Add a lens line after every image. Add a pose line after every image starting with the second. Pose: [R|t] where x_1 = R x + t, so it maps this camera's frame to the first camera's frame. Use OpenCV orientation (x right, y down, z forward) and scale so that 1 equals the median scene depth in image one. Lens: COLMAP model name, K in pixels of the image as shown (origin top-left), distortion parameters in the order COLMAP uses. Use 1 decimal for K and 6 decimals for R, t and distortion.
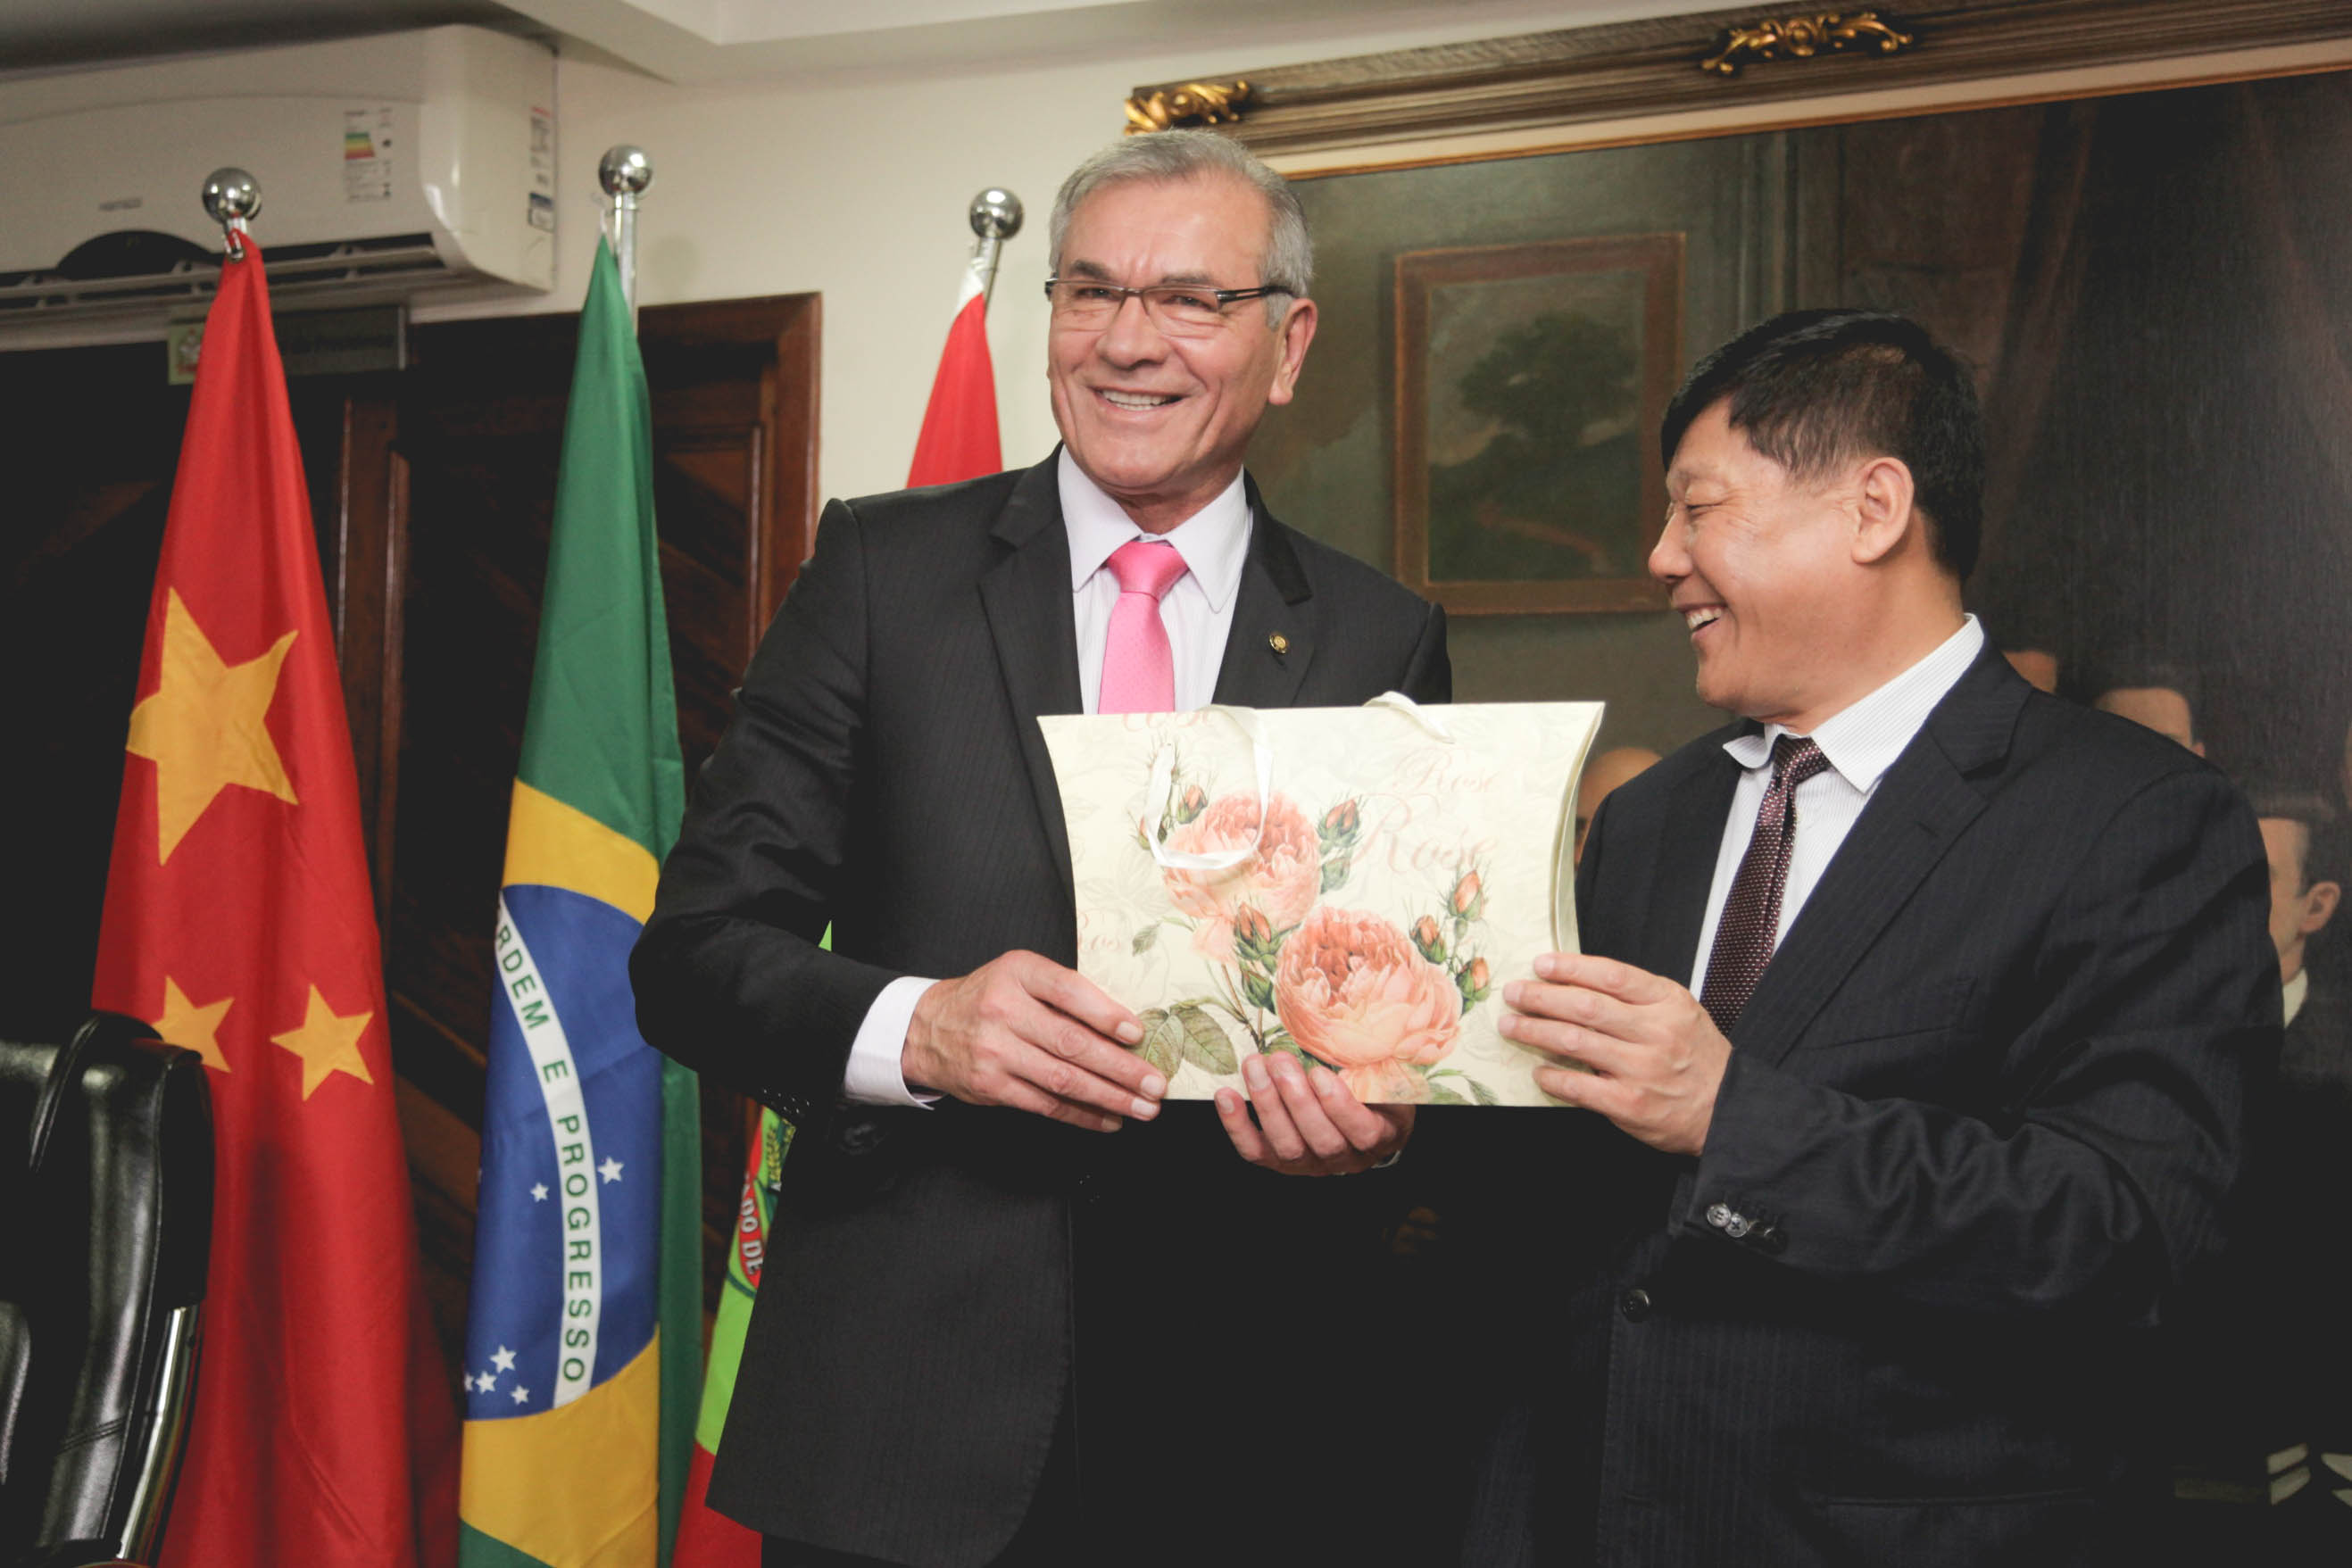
lens RADIAL K [[3657.3, 0, 1109.3], [0, 3657.3, 770.1], [0, 0, 1]] dist [0.168590, -0.034142]
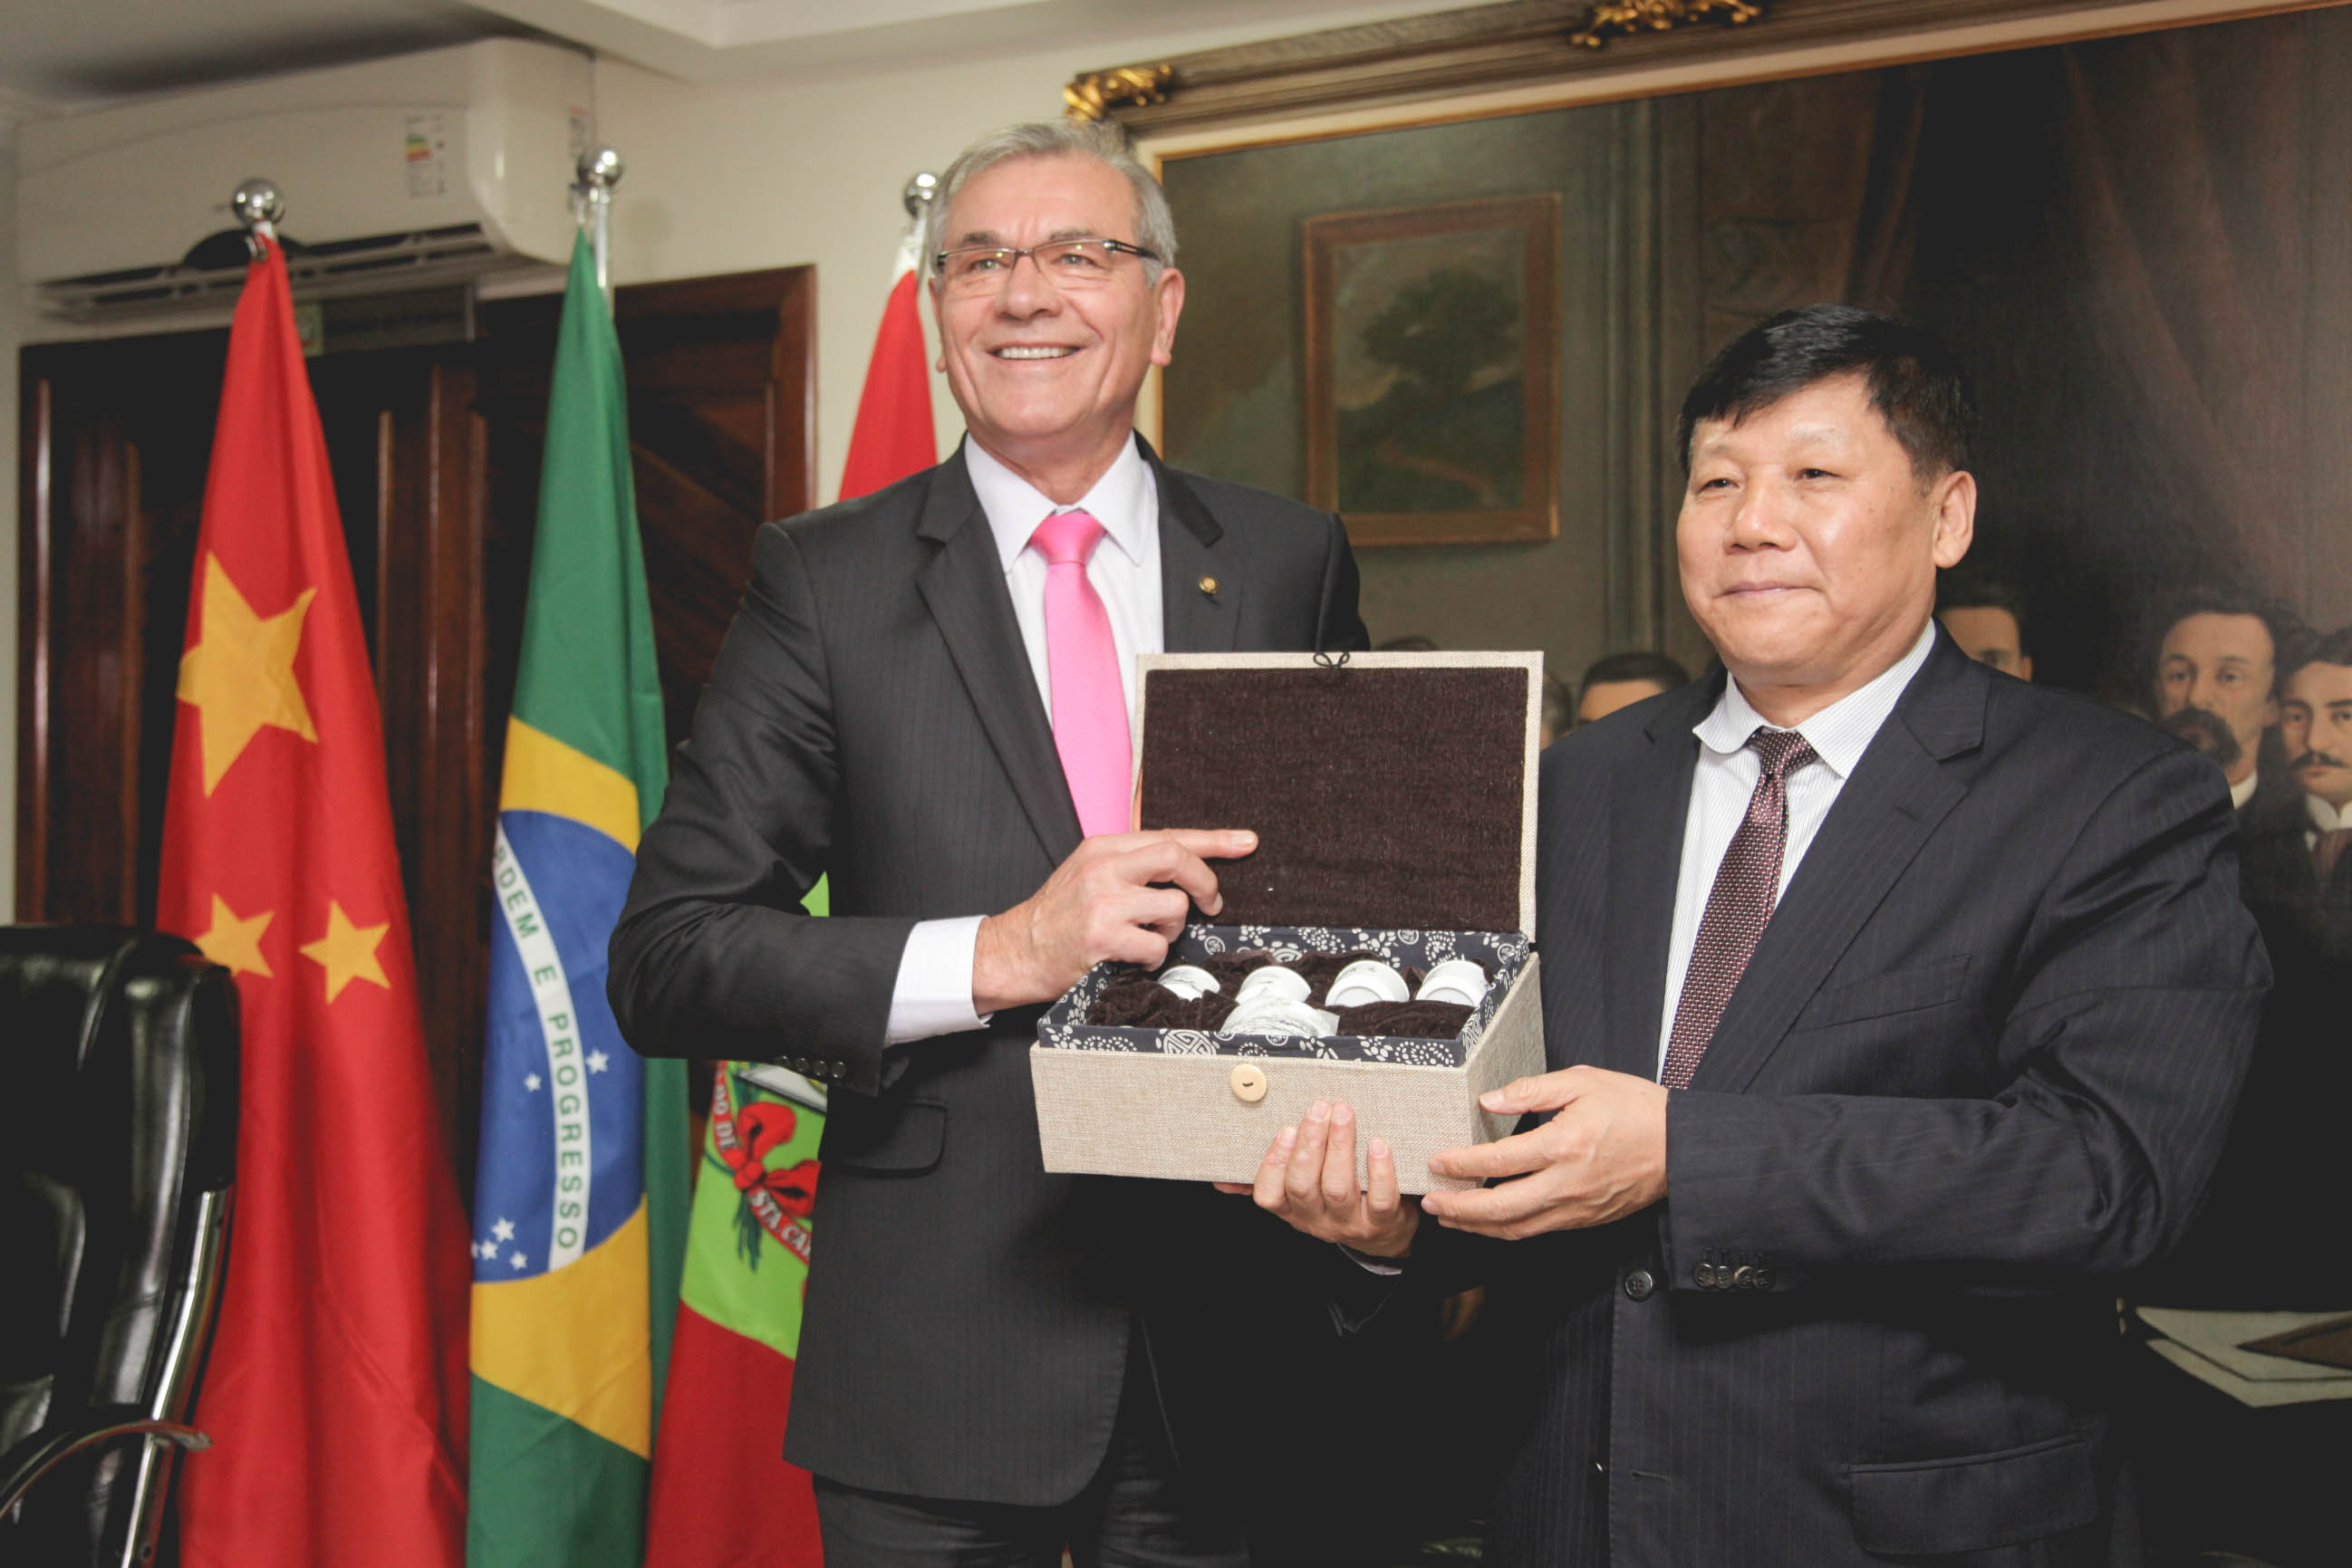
lens RADIAL K [[2932.4, 0, 1055.6], [0, 2932.4, 742.8], [0, 0, 1]] dist [0.048075, 0.082955]
pose [[0.996885, -0.016503, -0.077128, 0.073431], [0.020131, 0.998716, 0.046496, -0.027187], [0.076261, -0.047904, 0.995936, 0.112401]]
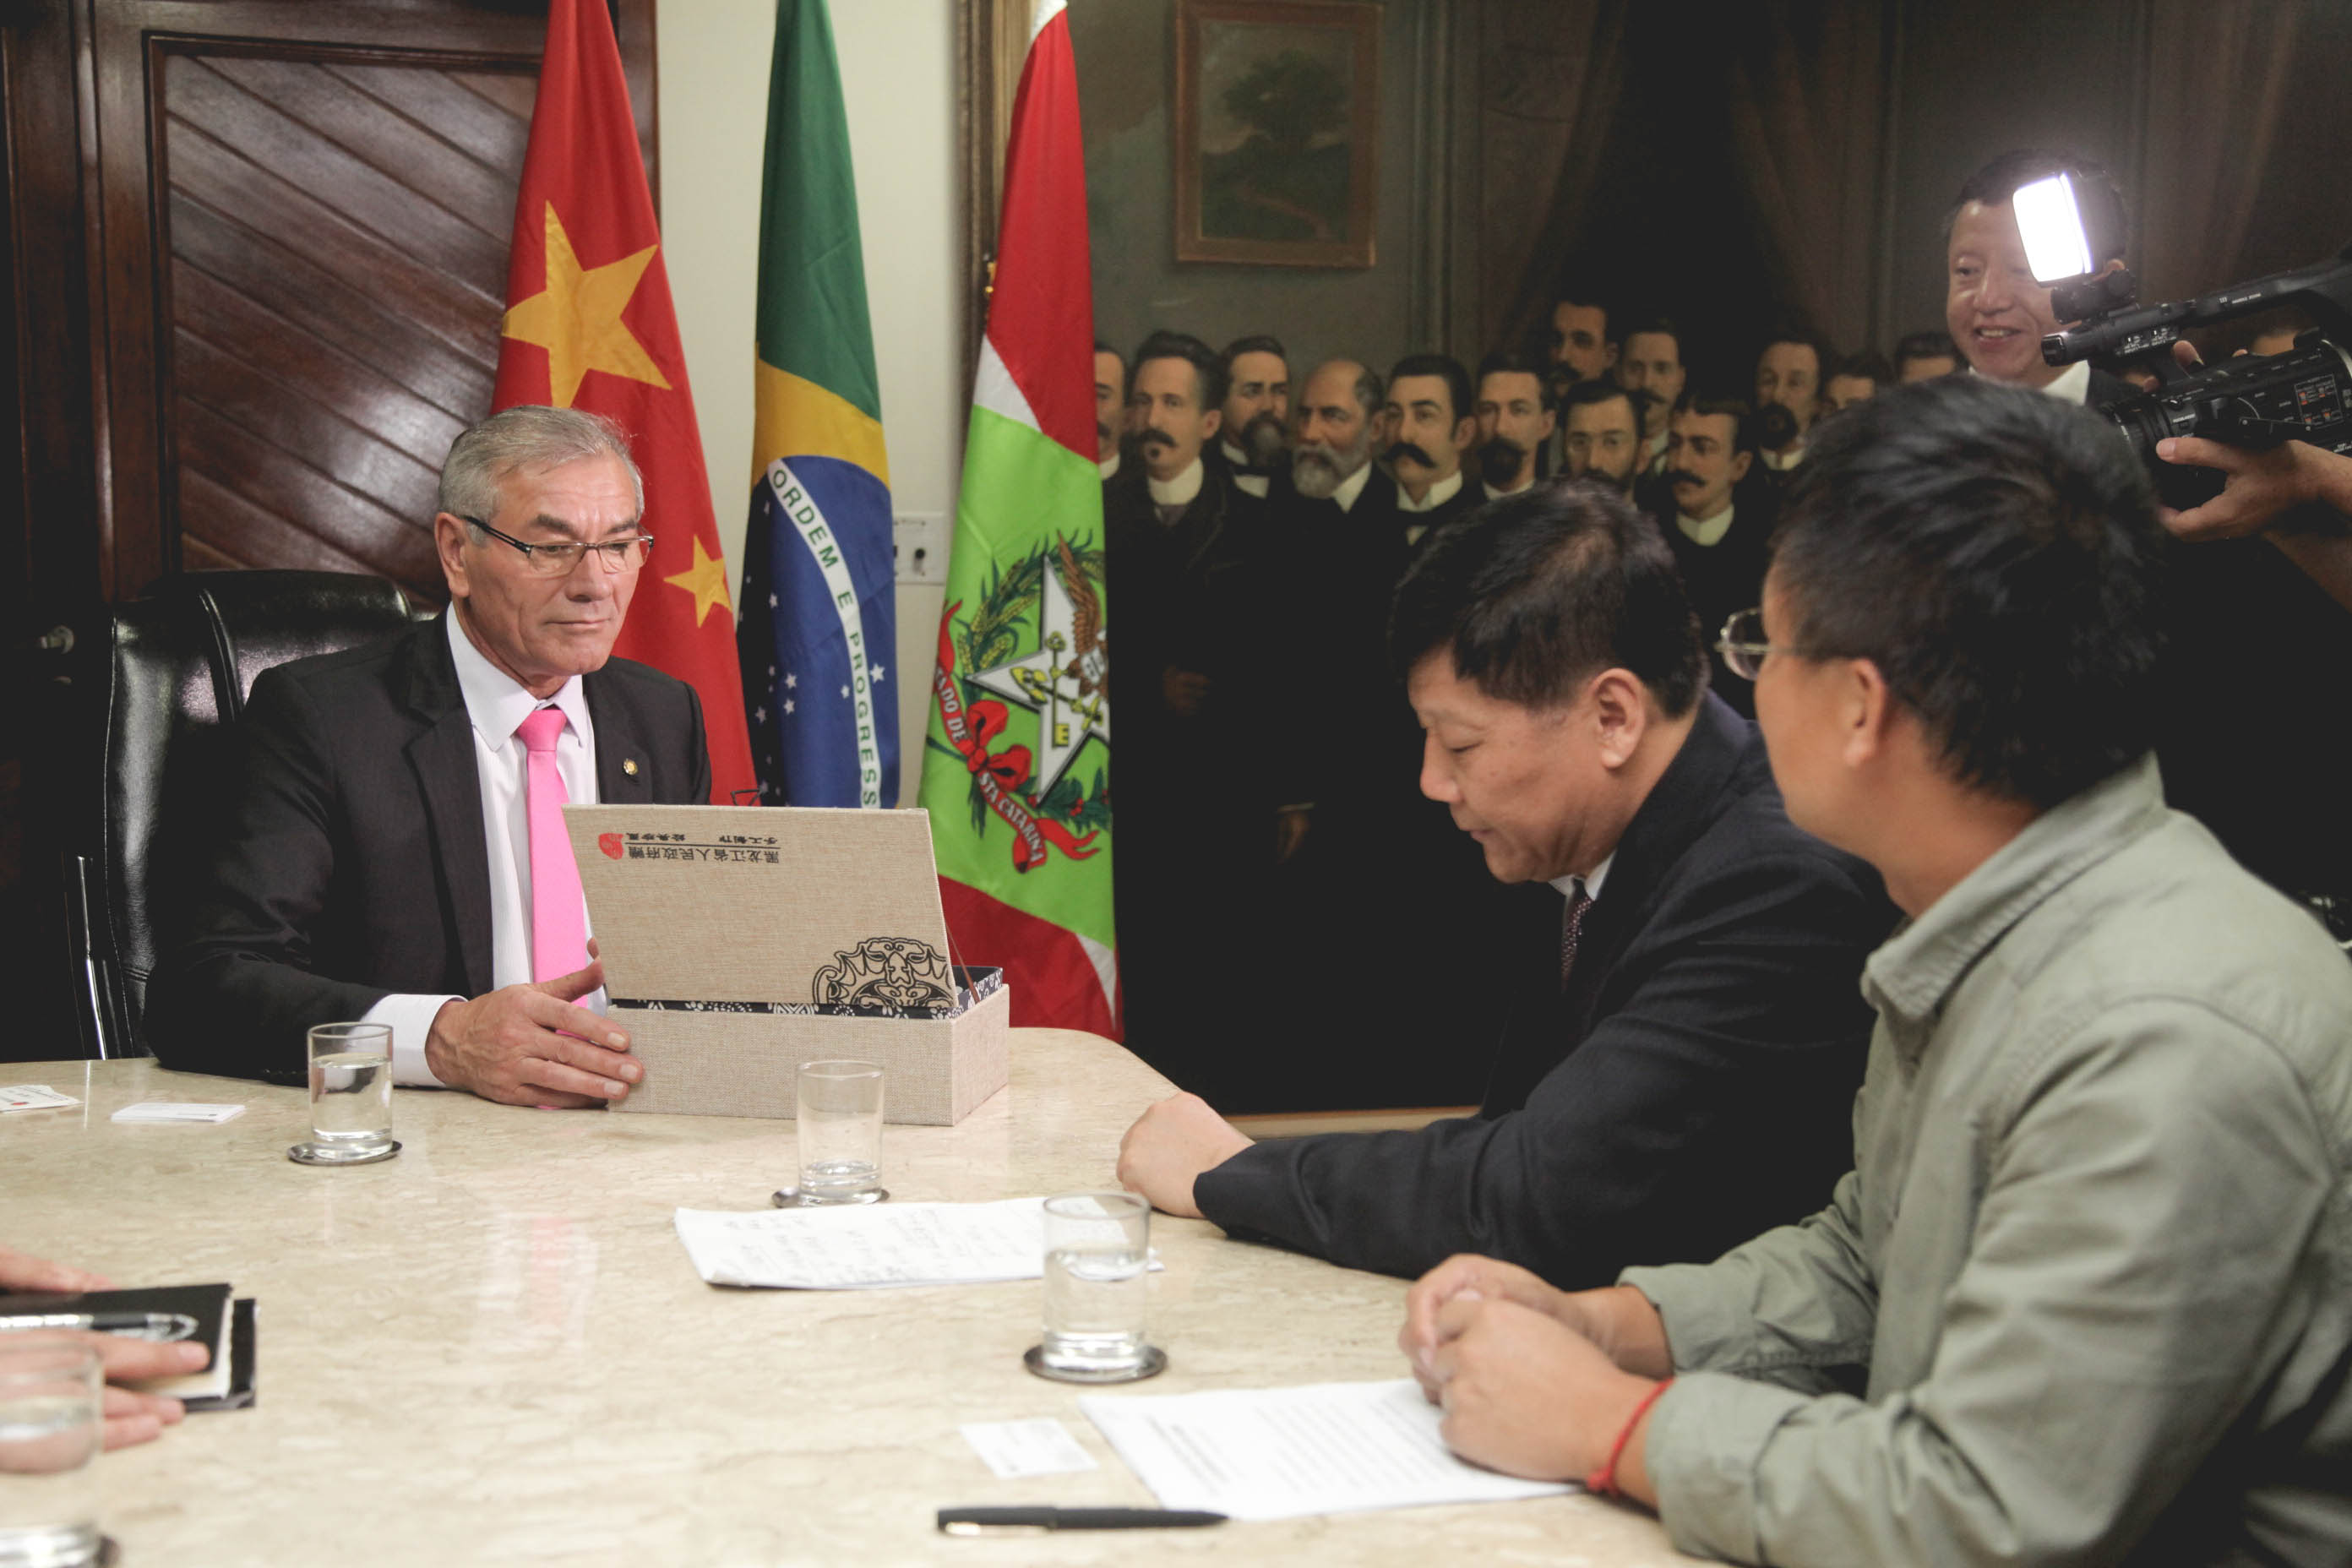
lens RADIAL K [[2977.9, 0, 1178.3], [0, 2977.9, 783.7], [0, 0, 1]] dist [0.125854, -0.008579]
pose [[0.756838, -0.071658, 0.649663, -0.730162], [-0.031416, 0.988835, 0.145668, -0.010861], [-0.652848, -0.130657, 0.746136, 0.116982]]
